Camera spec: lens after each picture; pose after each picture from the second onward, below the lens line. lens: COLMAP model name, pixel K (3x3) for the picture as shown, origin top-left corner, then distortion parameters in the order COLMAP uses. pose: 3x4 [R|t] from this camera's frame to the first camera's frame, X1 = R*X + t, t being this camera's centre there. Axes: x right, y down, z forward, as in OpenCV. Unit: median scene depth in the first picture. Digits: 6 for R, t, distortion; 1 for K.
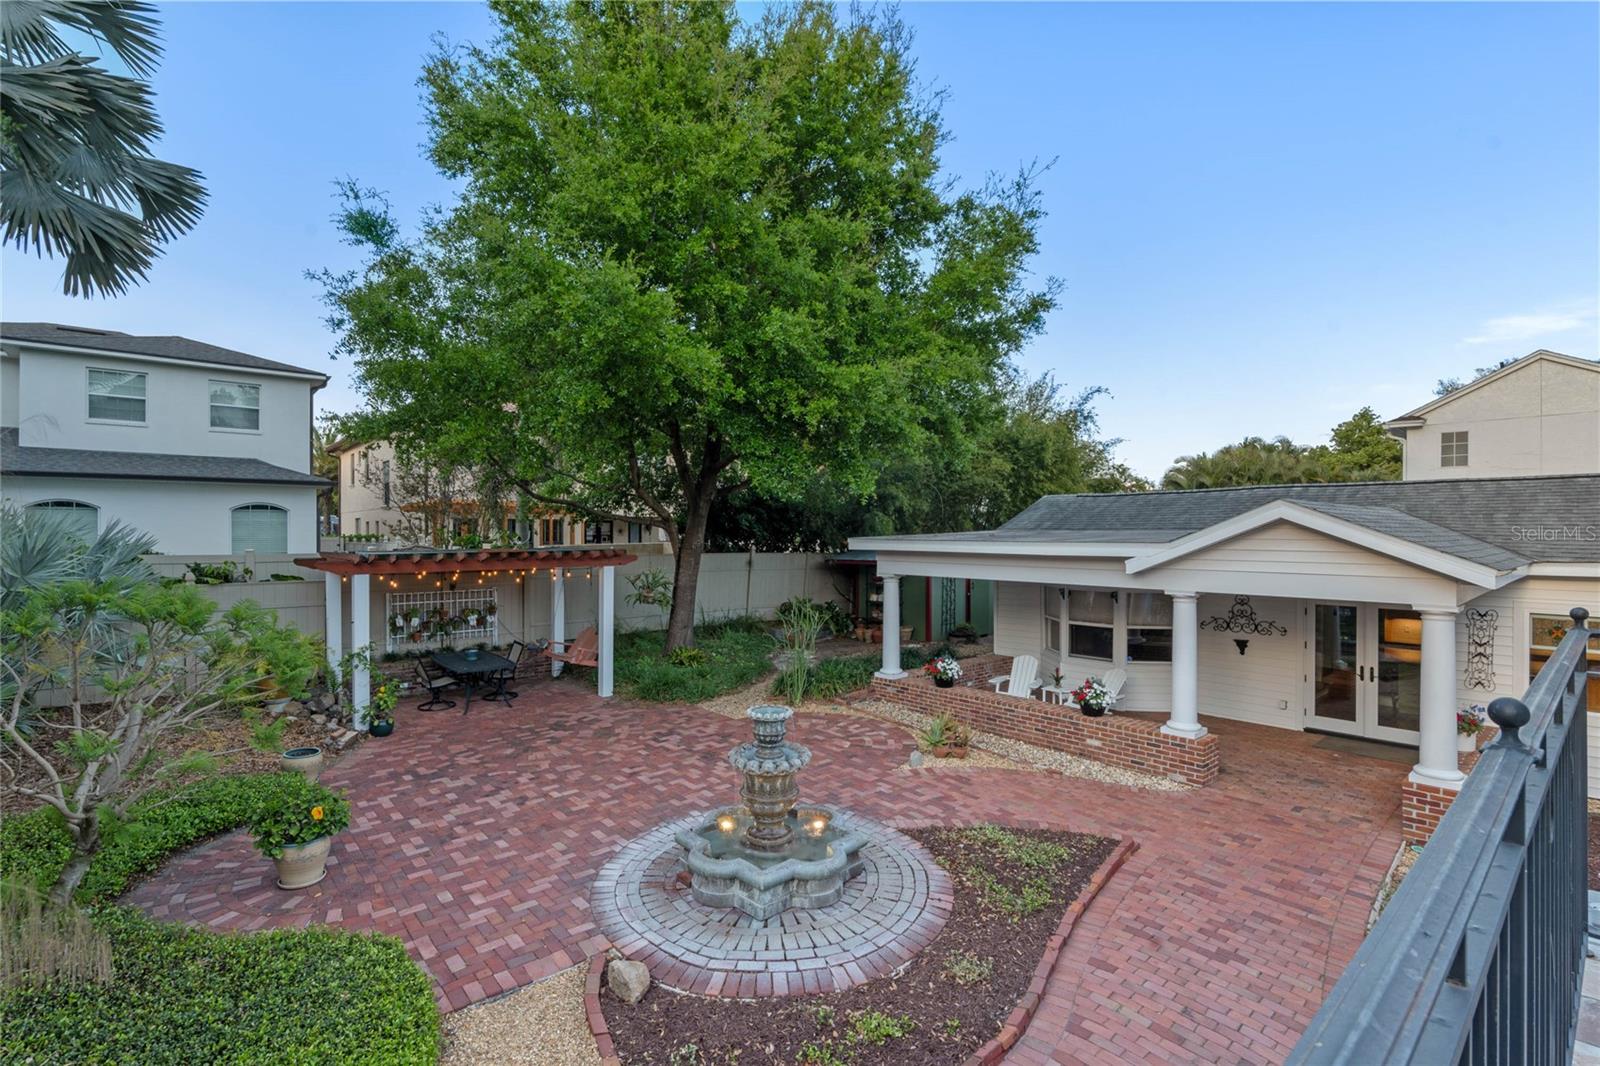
lens RADIAL K [[744.1, 0, 801.6], [0, 744.1, 533.3], [0, 0, 1]] dist [-0.020760, 0.005629]
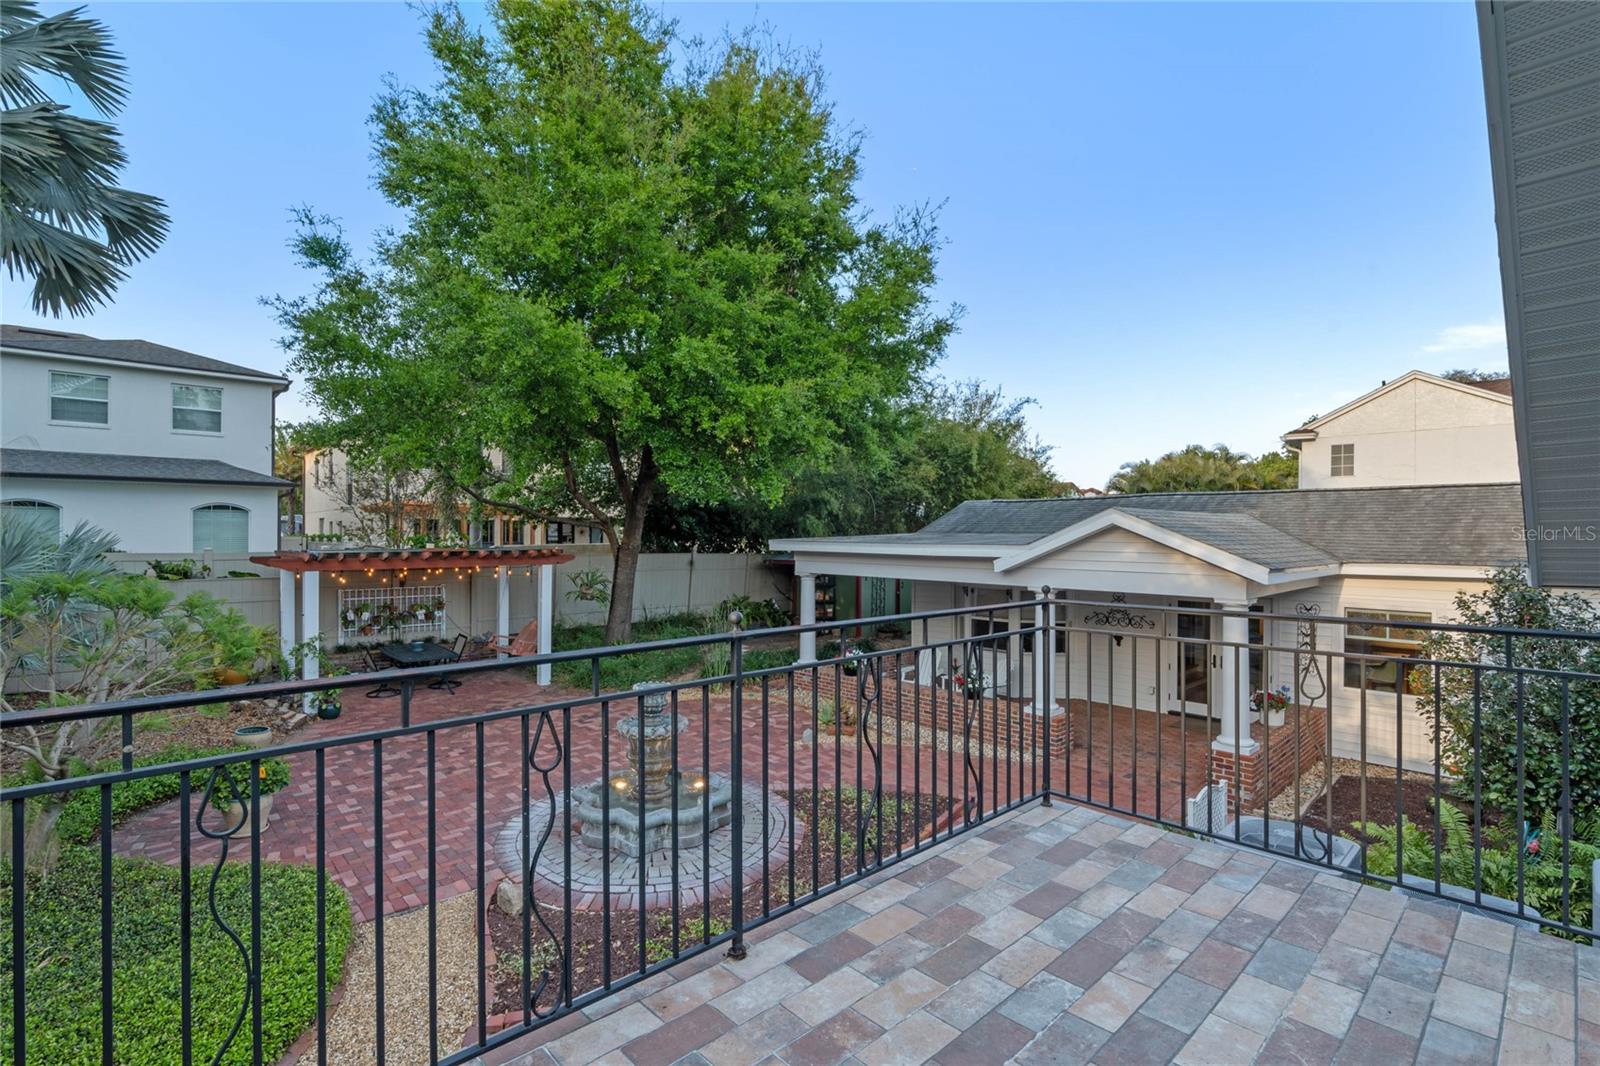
lens RADIAL K [[744.1, 0, 801.5], [0, 744.1, 532.3], [0, 0, 1]] dist [-0.020760, 0.005629]
pose [[0.999527, 0.004145, 0.030458, 0.094579], [-0.004042, 0.999986, -0.003433, -0.001137], [-0.030472, 0.003308, 0.999530, -0.112990]]
